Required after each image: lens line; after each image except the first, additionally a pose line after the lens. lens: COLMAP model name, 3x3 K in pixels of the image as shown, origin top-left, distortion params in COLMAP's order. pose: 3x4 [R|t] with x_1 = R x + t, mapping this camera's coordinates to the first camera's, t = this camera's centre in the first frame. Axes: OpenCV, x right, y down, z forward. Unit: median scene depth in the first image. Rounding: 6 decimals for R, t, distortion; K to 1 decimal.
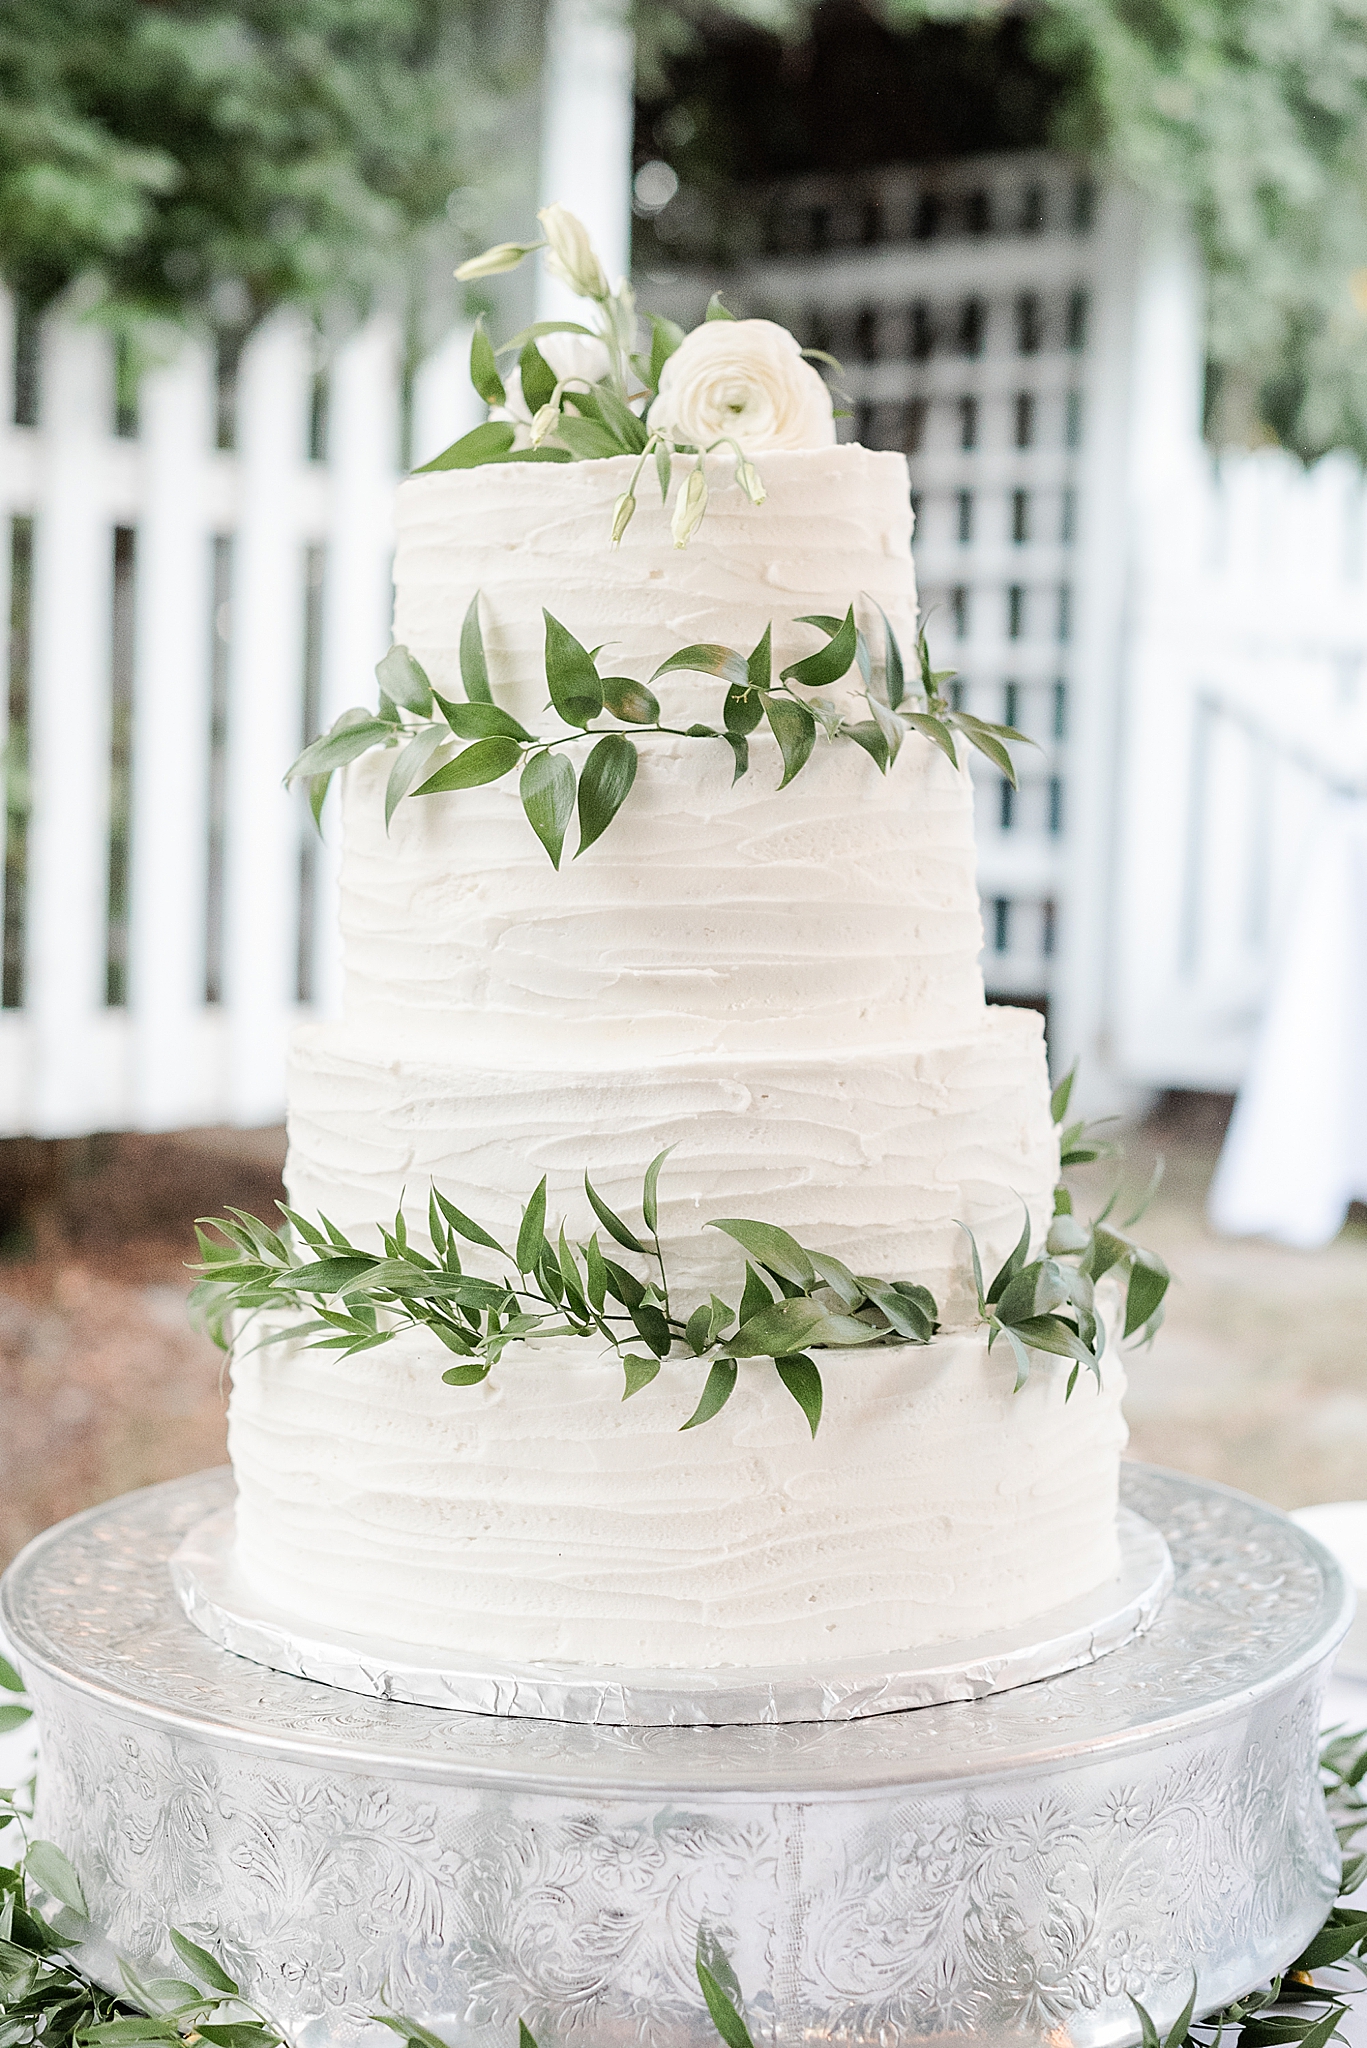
lens RADIAL K [[3070.6, 0, 744.8], [0, 3070.6, 1022.4], [0, 0, 1]] dist [-0.086365, -0.079303]
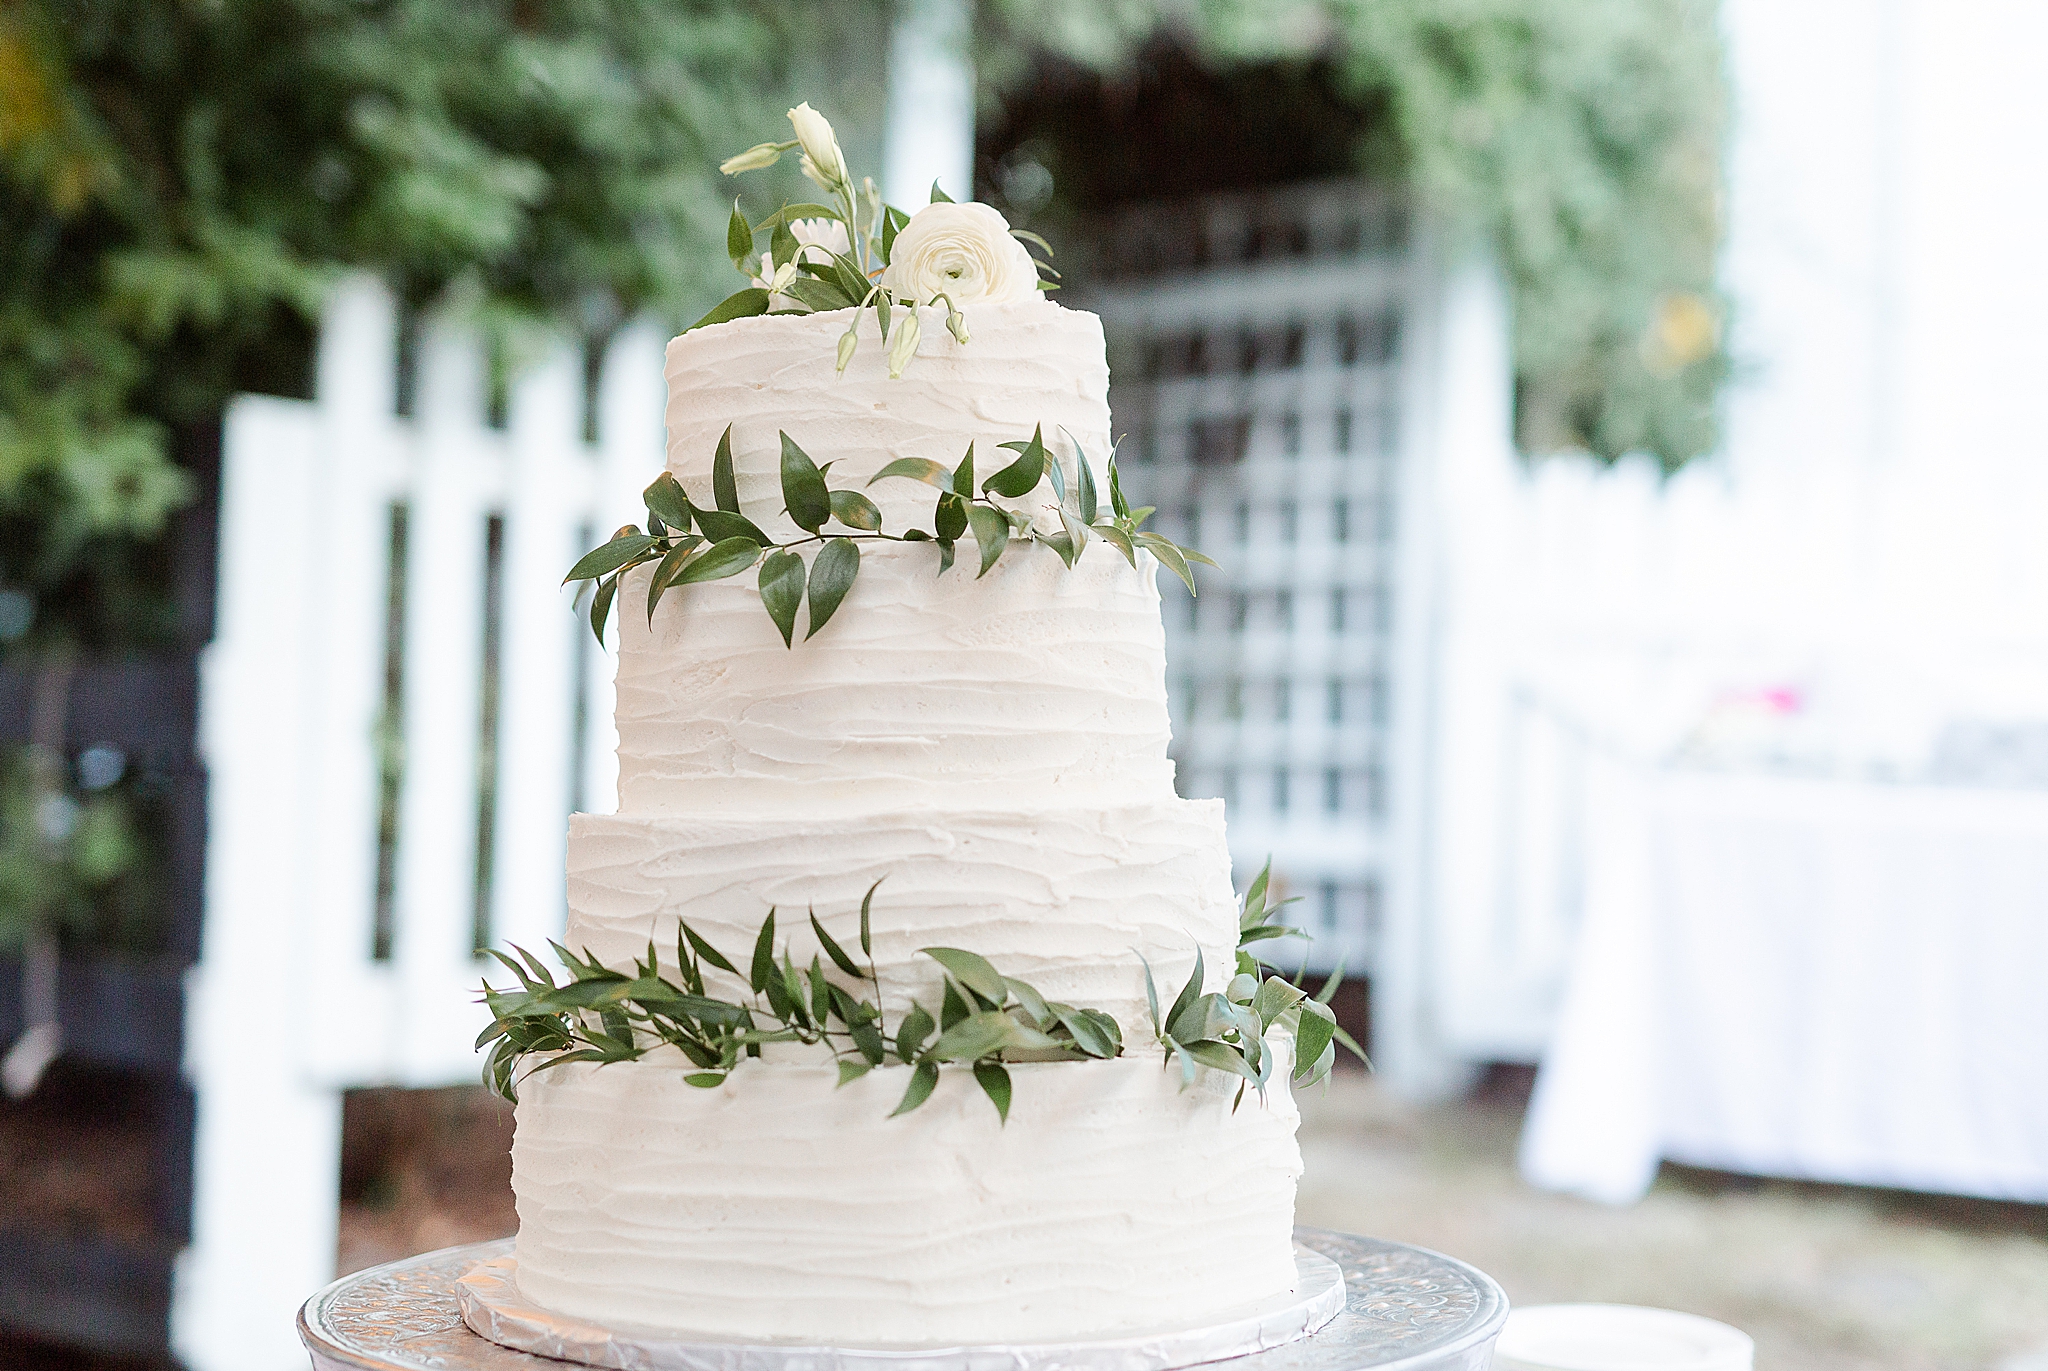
lens RADIAL K [[2896.4, 0, 1074.6], [0, 2896.4, 690.1], [0, 0, 1]] dist [-0.015566, 0.027466]
pose [[0.999990, -0.002199, -0.003788, 0.049686], [0.001786, 0.994389, -0.105769, 0.079808], [0.003999, 0.105762, 0.994383, -0.094524]]
